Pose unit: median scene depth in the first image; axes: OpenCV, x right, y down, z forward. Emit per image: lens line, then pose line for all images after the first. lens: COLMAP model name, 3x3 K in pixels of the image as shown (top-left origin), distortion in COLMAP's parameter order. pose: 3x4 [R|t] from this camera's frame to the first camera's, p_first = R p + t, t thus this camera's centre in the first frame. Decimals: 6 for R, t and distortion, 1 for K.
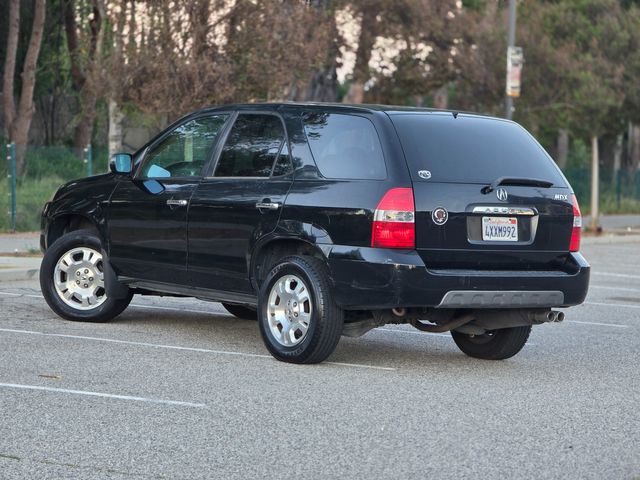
lens RADIAL K [[2122.7, 0, 320.0], [0, 2122.7, 240.0], [0, 0, 1]] dist [0.312210, -0.677812]
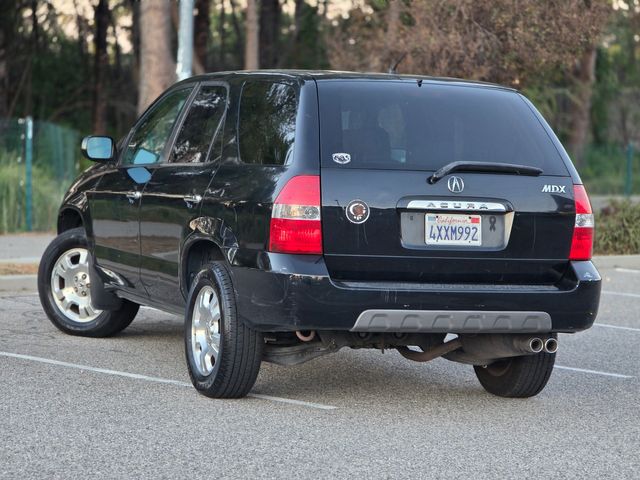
lens RADIAL K [[2122.7, 0, 320.0], [0, 2122.7, 240.0], [0, 0, 1]] dist [0.312210, -0.677812]
pose [[0.959424, 0.008545, -0.281838, 0.248861], [-0.008359, 0.999963, 0.001861, -0.002441], [0.281844, 0.000571, 0.959460, 0.246406]]
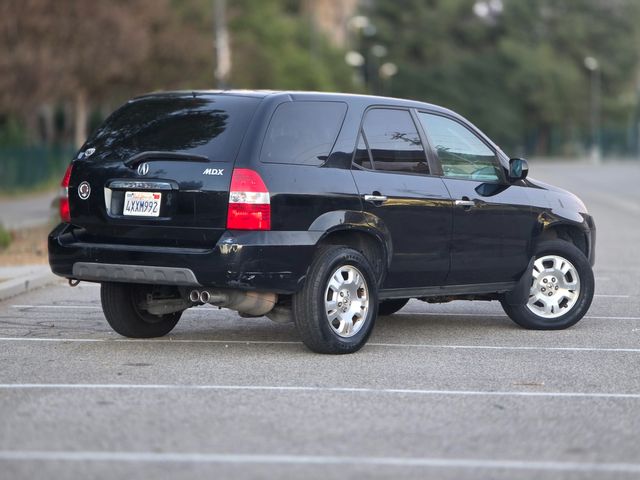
lens RADIAL K [[2122.7, 0, 320.0], [0, 2122.7, 240.0], [0, 0, 1]] dist [0.312210, -0.677812]
pose [[0.249882, -0.010363, -0.968221, 1.050768], [-0.043394, 0.998818, -0.021890, 0.029388], [0.967303, 0.047485, 0.249137, 0.814593]]
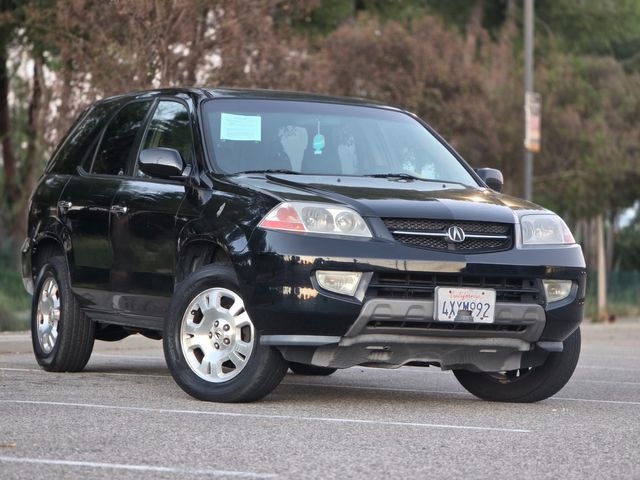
lens RADIAL K [[2122.7, 0, 320.0], [0, 2122.7, 240.0], [0, 0, 1]] dist [0.312210, -0.677812]
pose [[0.999190, -0.025580, 0.031075, -0.048112], [0.027458, 0.997723, -0.061604, 0.040484], [-0.029428, 0.062408, 0.997617, 0.339080]]
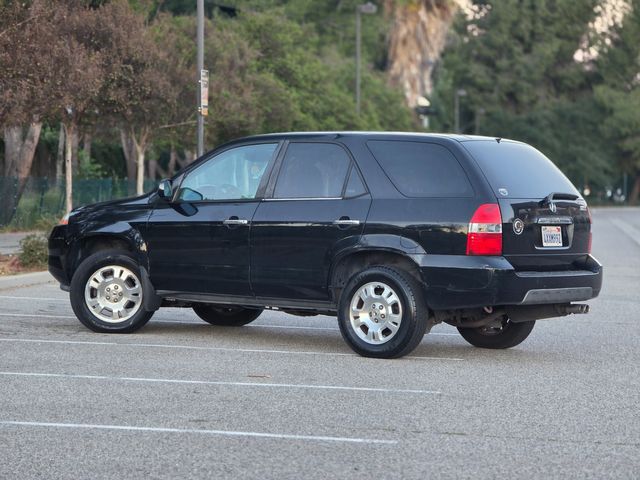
lens RADIAL K [[2122.7, 0, 320.0], [0, 2122.7, 240.0], [0, 0, 1]] dist [0.312210, -0.677812]
pose [[0.954535, -0.031961, 0.296379, -0.381009], [0.033003, 0.999454, 0.001486, -0.008942], [-0.296265, 0.008363, 0.955069, -0.090572]]
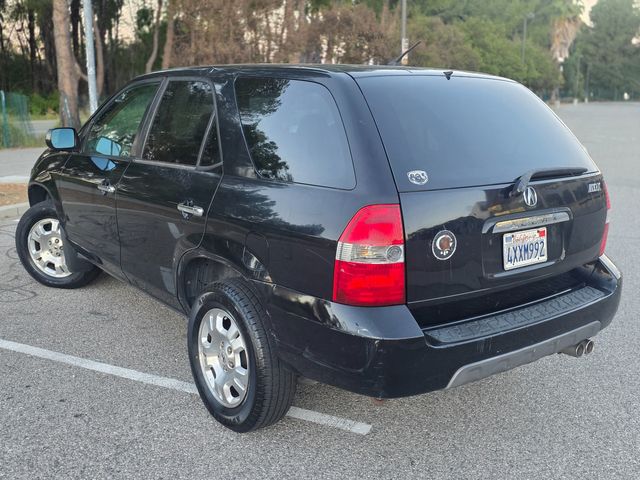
lens RADIAL K [[672.4, 0, 316.6], [0, 672.4, 227.4], [0, 0, 1]] dist [0.098825, -0.166728]
pose [[0.999579, -0.027966, -0.007778, 0.020575], [0.028853, 0.986584, 0.160687, -0.046500], [0.003180, -0.160844, 0.986975, 0.774372]]
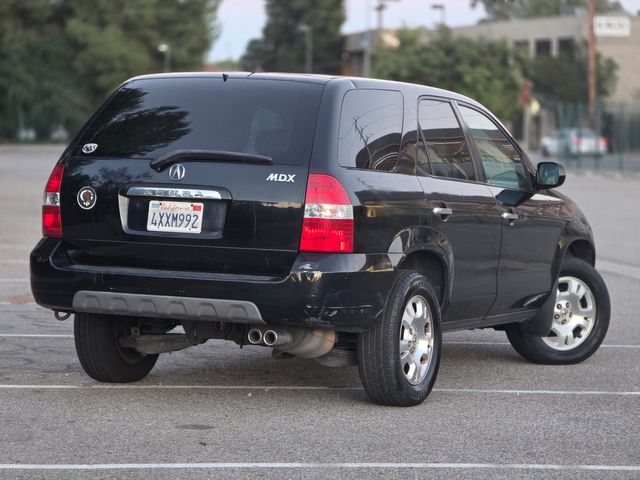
lens RADIAL K [[2122.7, 0, 320.0], [0, 2122.7, 240.0], [0, 0, 1]] dist [0.312210, -0.677812]
pose [[0.459799, -0.000275, -0.888023, 0.782951], [-0.045769, 0.998664, -0.024008, 0.019099], [0.886843, 0.051682, 0.459172, 0.675304]]
